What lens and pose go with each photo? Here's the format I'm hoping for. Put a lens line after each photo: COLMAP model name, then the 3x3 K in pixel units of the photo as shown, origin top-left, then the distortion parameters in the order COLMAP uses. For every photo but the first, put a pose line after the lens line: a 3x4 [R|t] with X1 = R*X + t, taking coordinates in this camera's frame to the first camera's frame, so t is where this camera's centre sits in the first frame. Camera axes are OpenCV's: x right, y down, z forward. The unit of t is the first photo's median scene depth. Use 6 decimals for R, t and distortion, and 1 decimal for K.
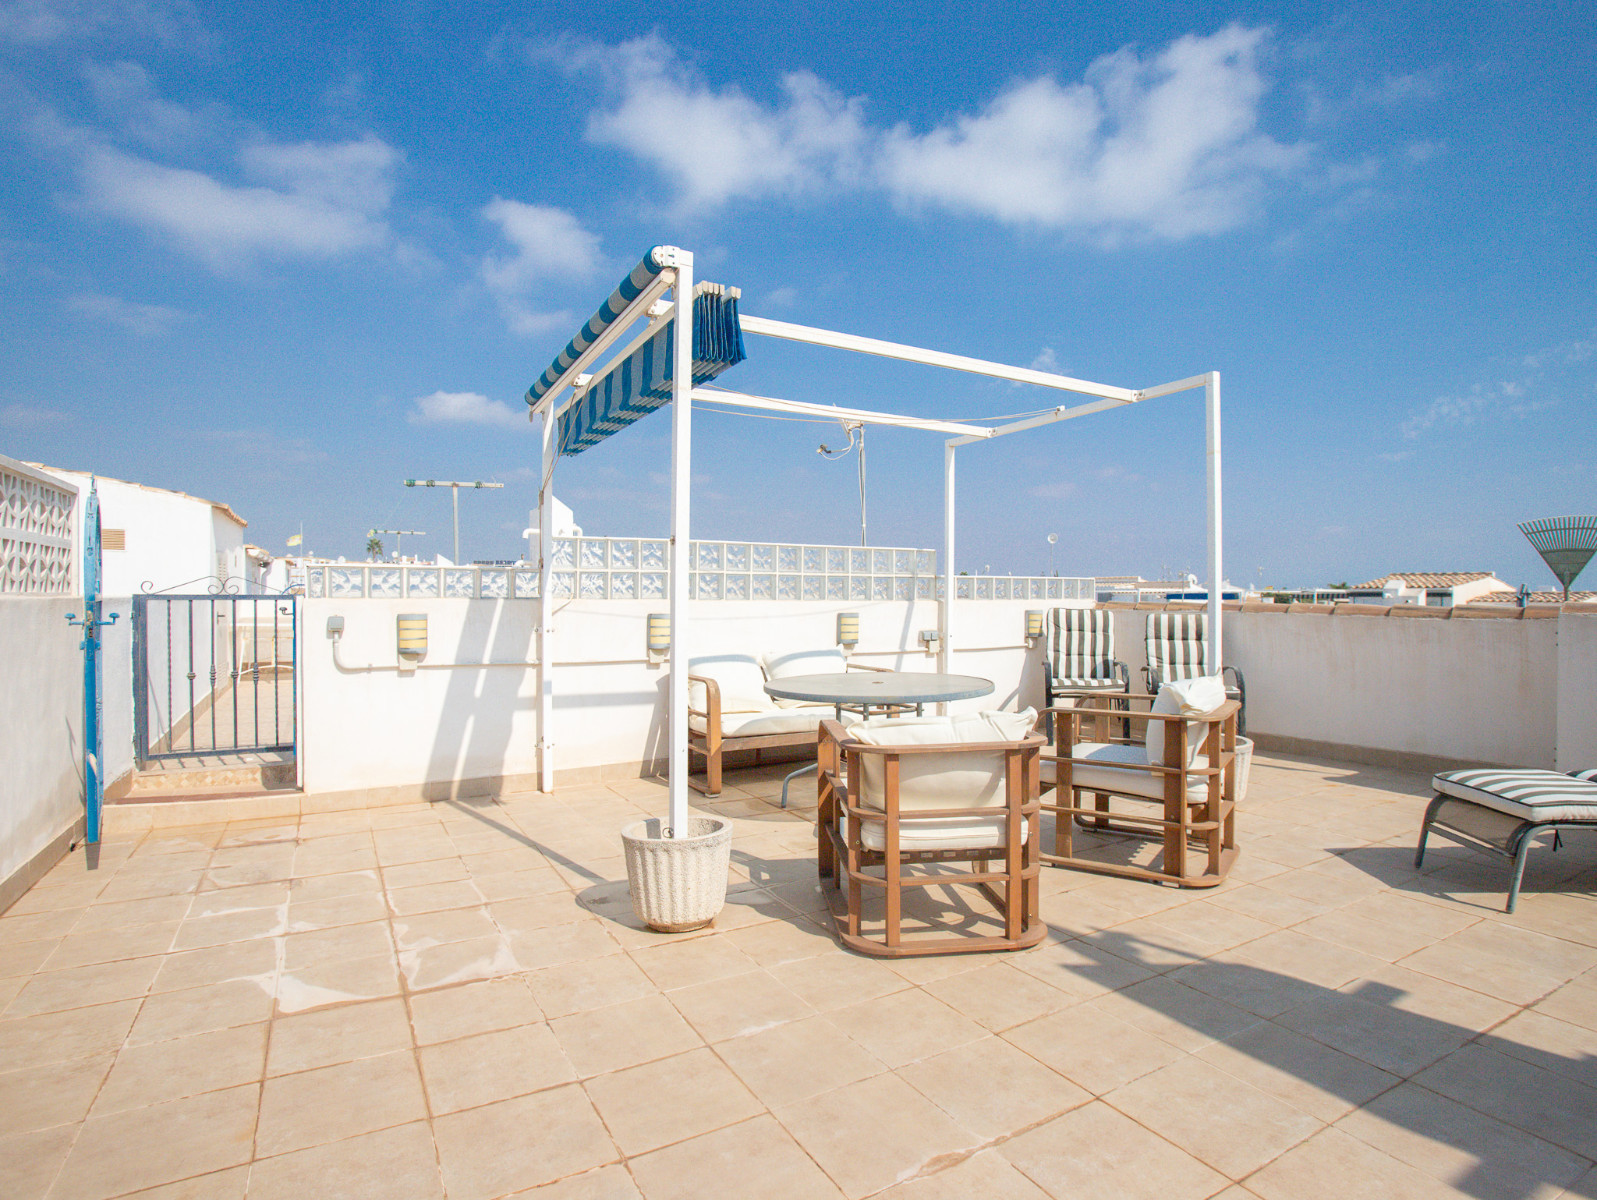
lens RADIAL K [[809.2, 0, 798.0], [0, 809.2, 600.2], [0, 0, 1]] dist [-0.016080, 0.008789]
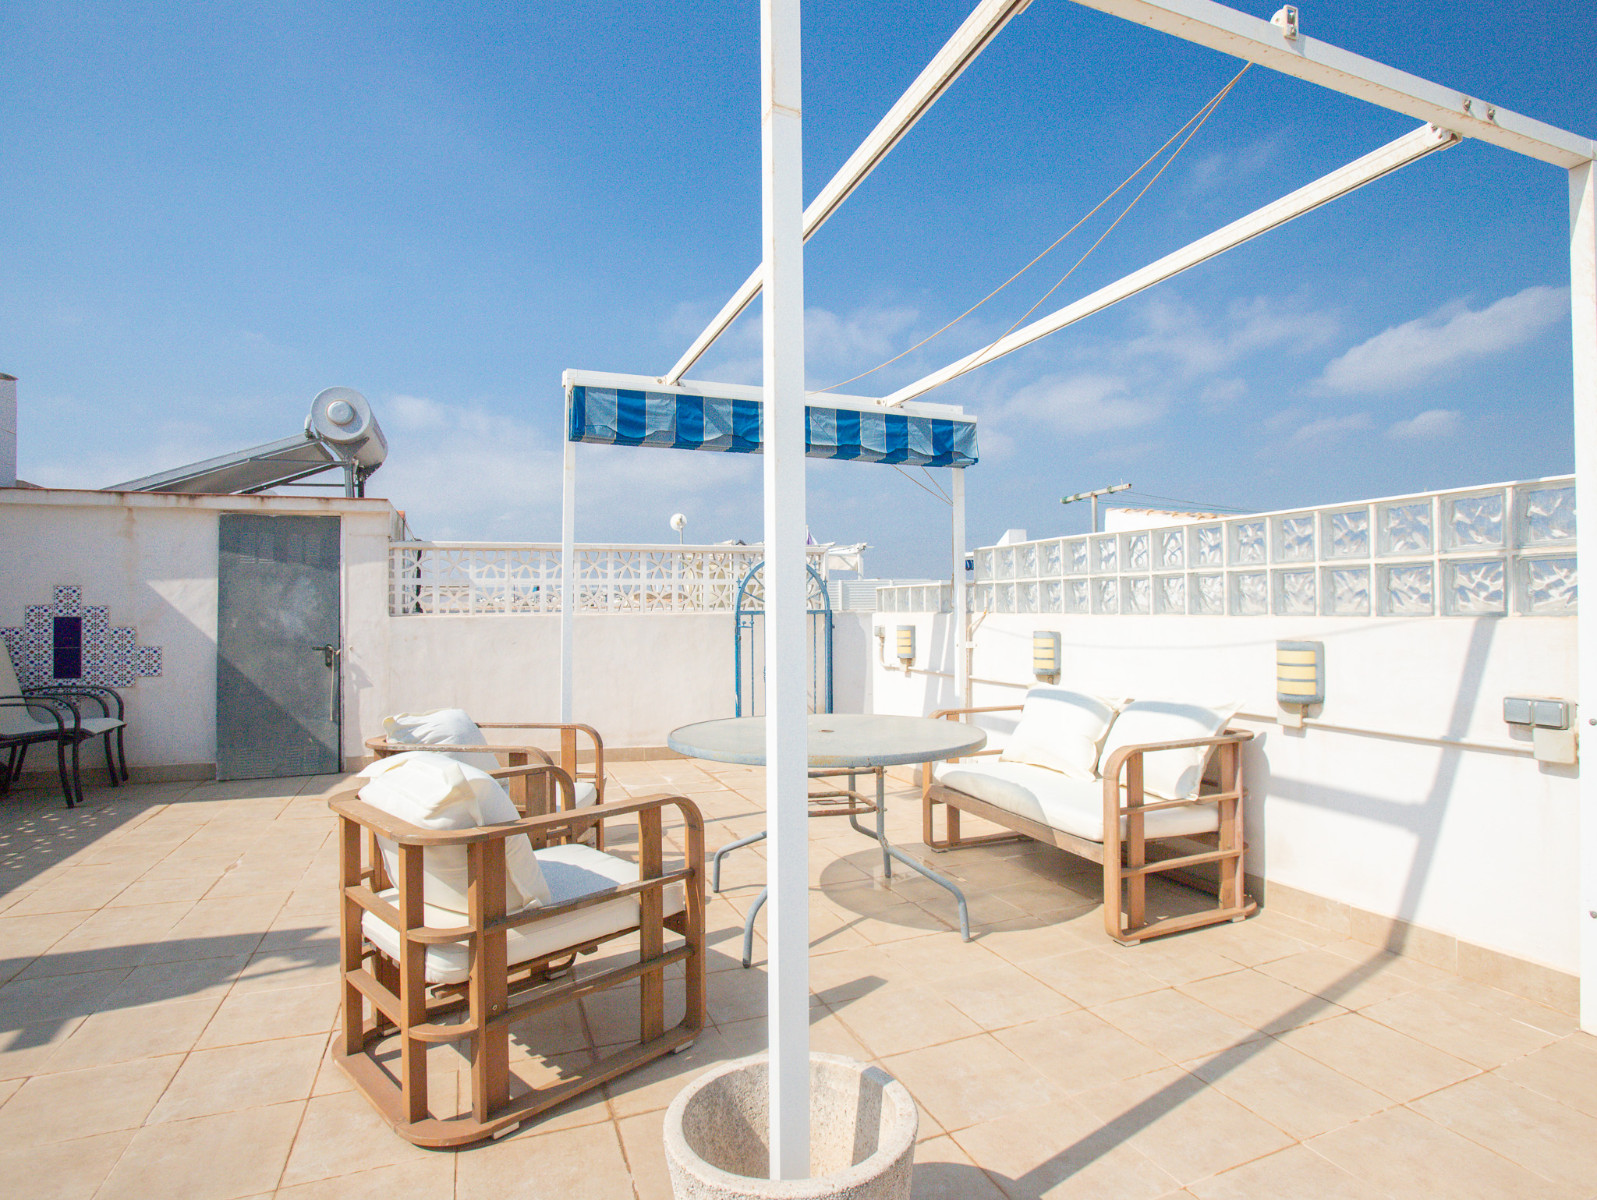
lens RADIAL K [[809.2, 0, 782.8], [0, 809.2, 608.1], [0, 0, 1]] dist [-0.016080, 0.008789]
pose [[-0.150553, -0.008513, -0.988565, 1.111308], [0.003765, 0.999951, -0.009185, 0.001667], [0.988595, -0.005105, -0.150513, 1.461112]]
